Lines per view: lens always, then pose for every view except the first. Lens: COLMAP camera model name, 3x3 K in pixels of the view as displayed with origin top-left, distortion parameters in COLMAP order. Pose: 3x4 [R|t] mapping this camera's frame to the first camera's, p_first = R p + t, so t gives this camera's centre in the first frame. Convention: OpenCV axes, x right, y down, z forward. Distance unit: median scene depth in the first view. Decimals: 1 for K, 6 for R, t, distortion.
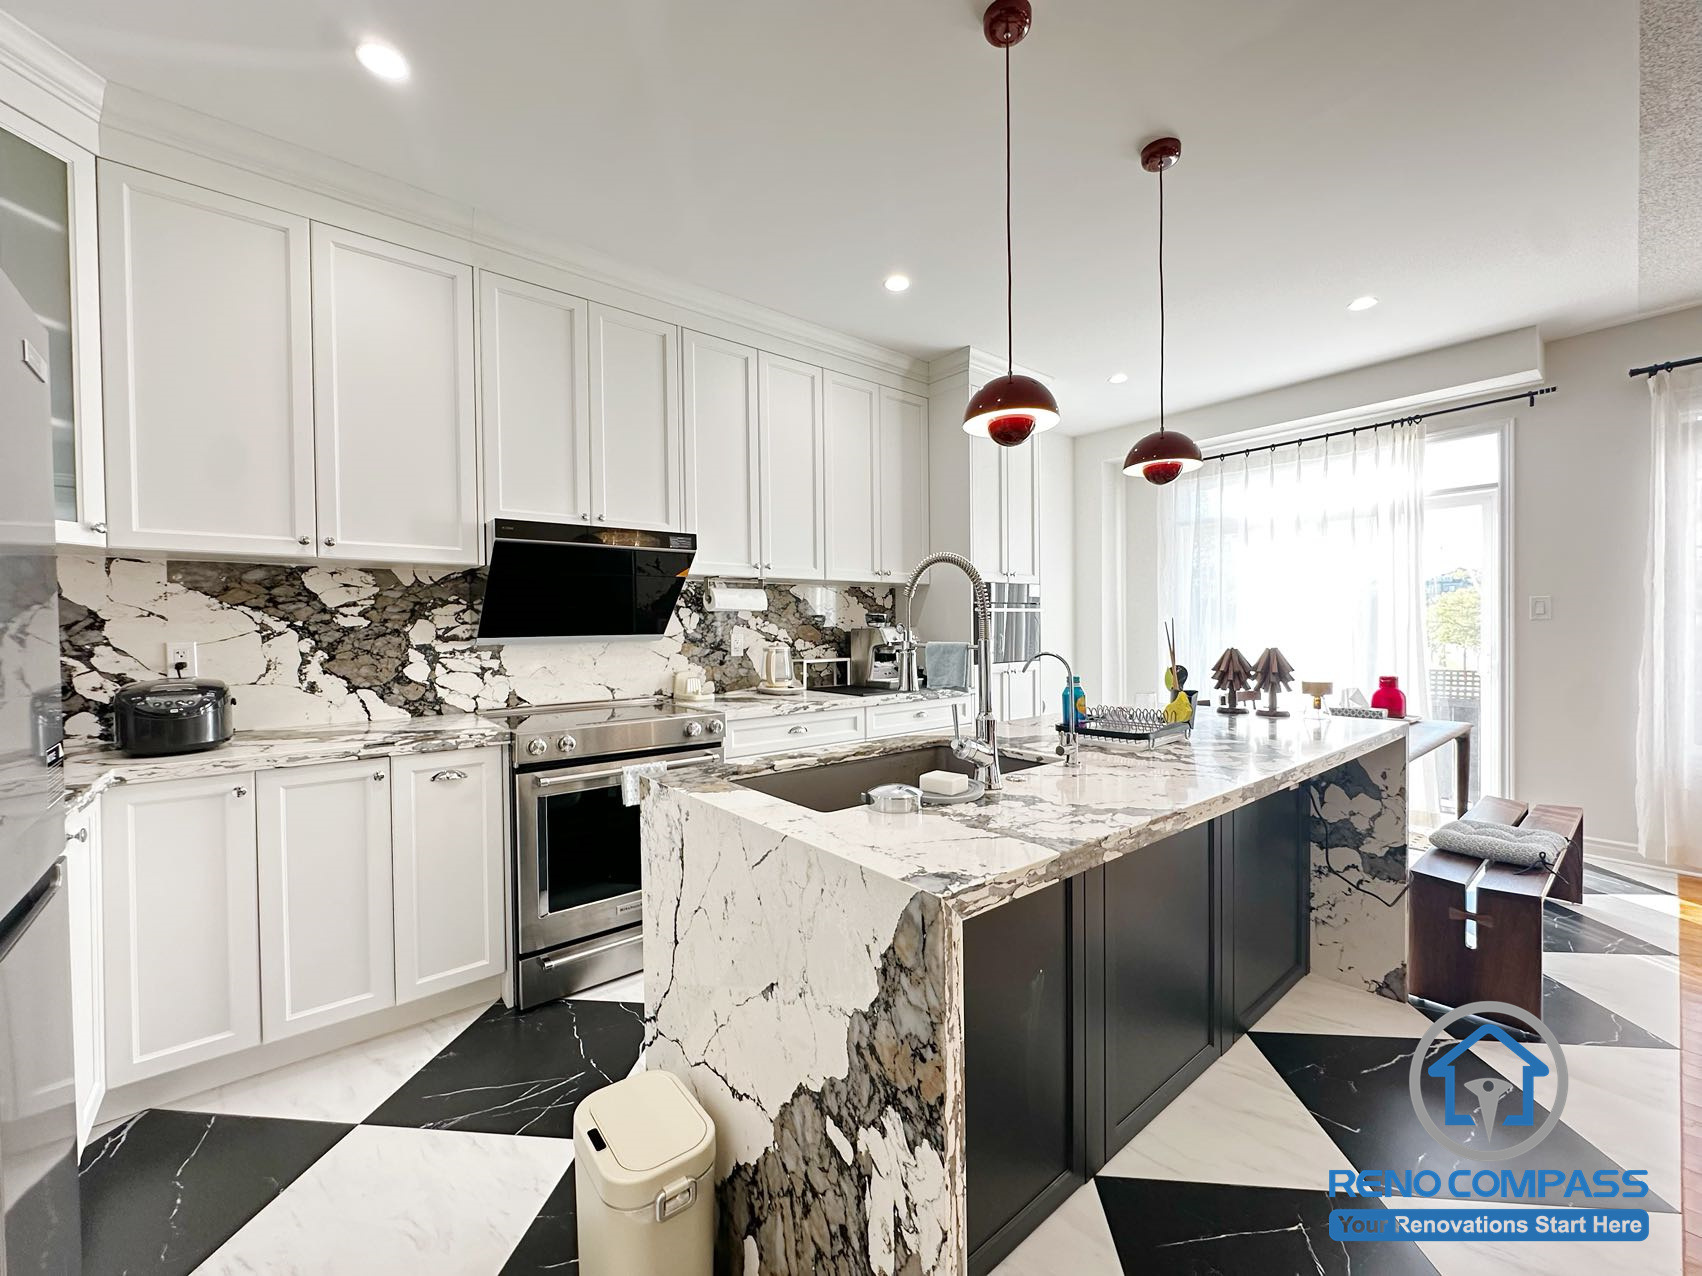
lens RADIAL K [[689.5, 0, 850.9], [0, 689.5, 633.1], [0, 0, 1]] dist [-0.000125, -0.000098]
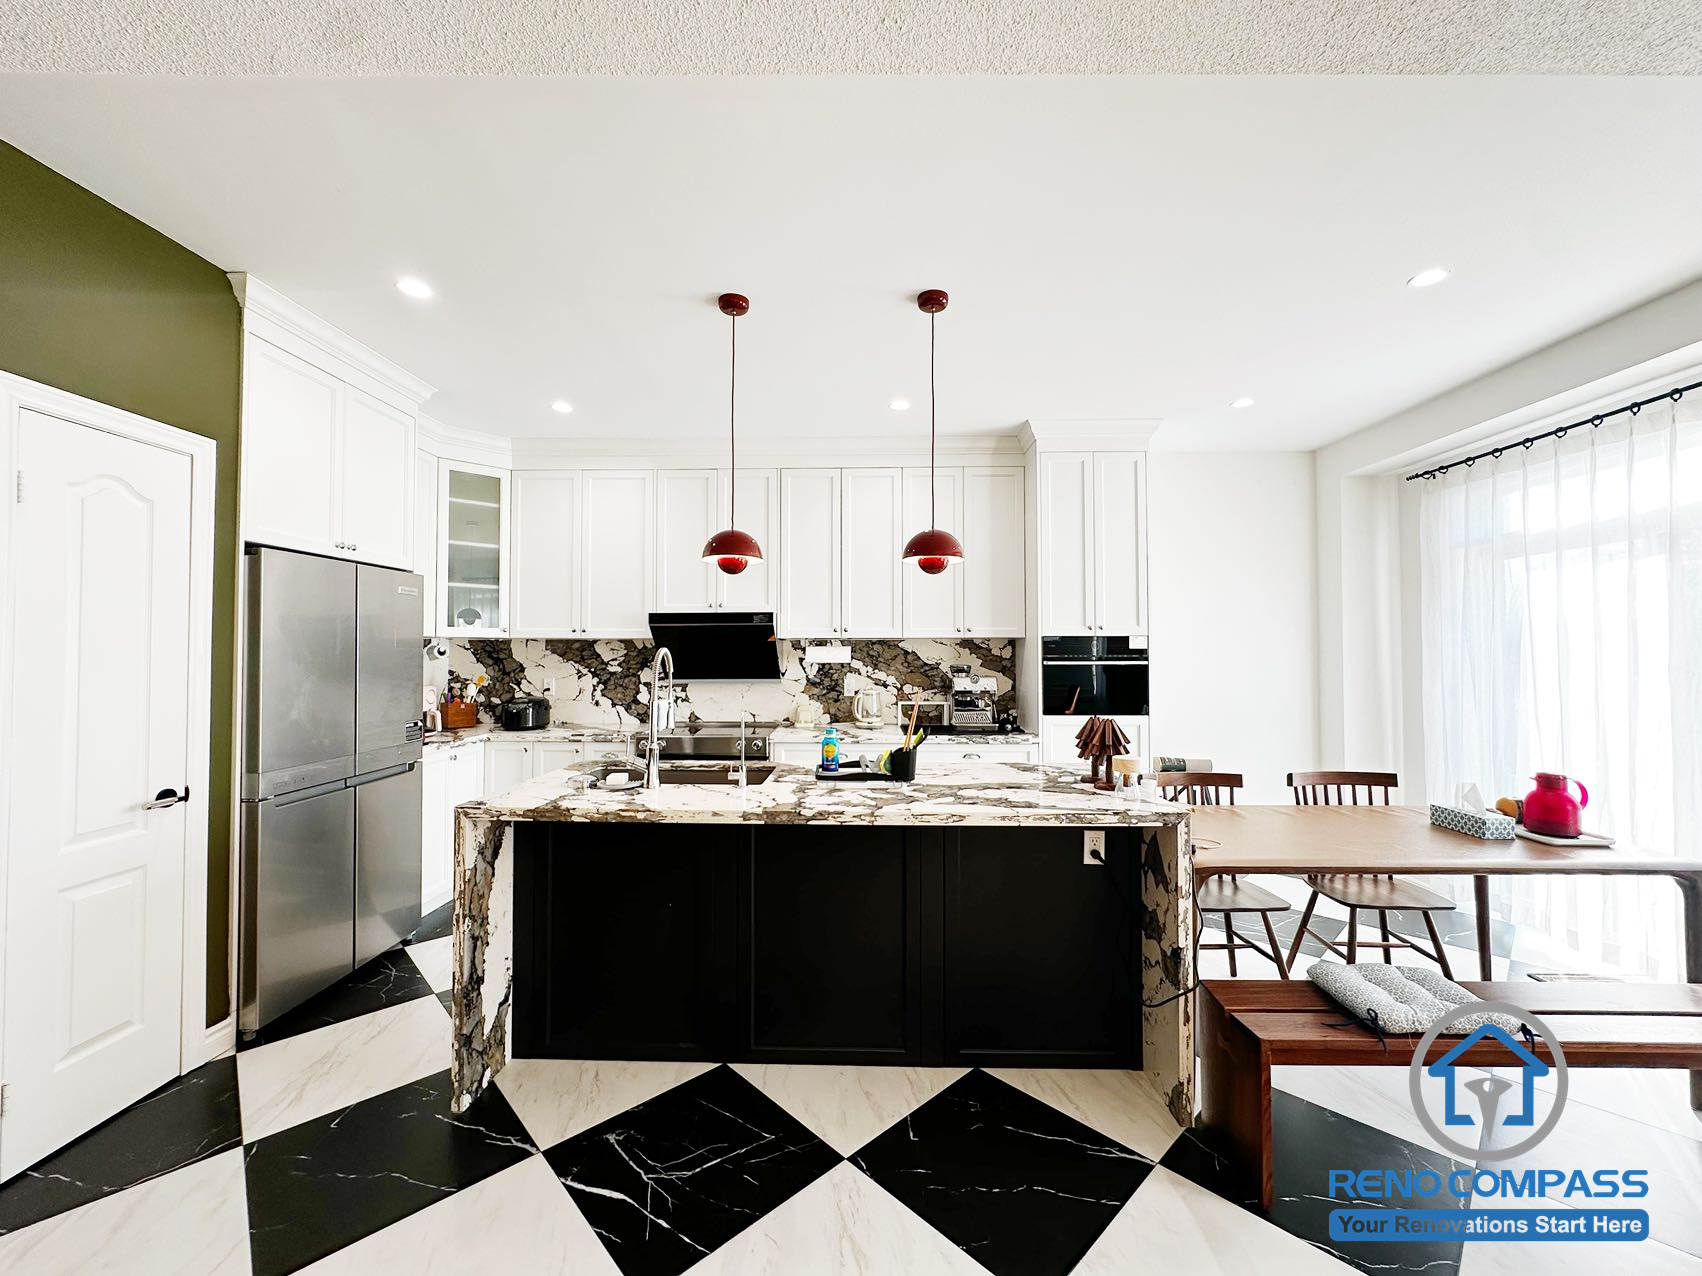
lens RADIAL K [[689.5, 0, 848.9], [0, 689.5, 640.6], [0, 0, 1]] dist [-0.000125, -0.000098]
pose [[0.748583, -0.000174, -0.663041, 0.944350], [-0.013990, 0.999773, -0.016056, -0.068845], [0.662893, 0.021295, 0.748411, 0.019721]]
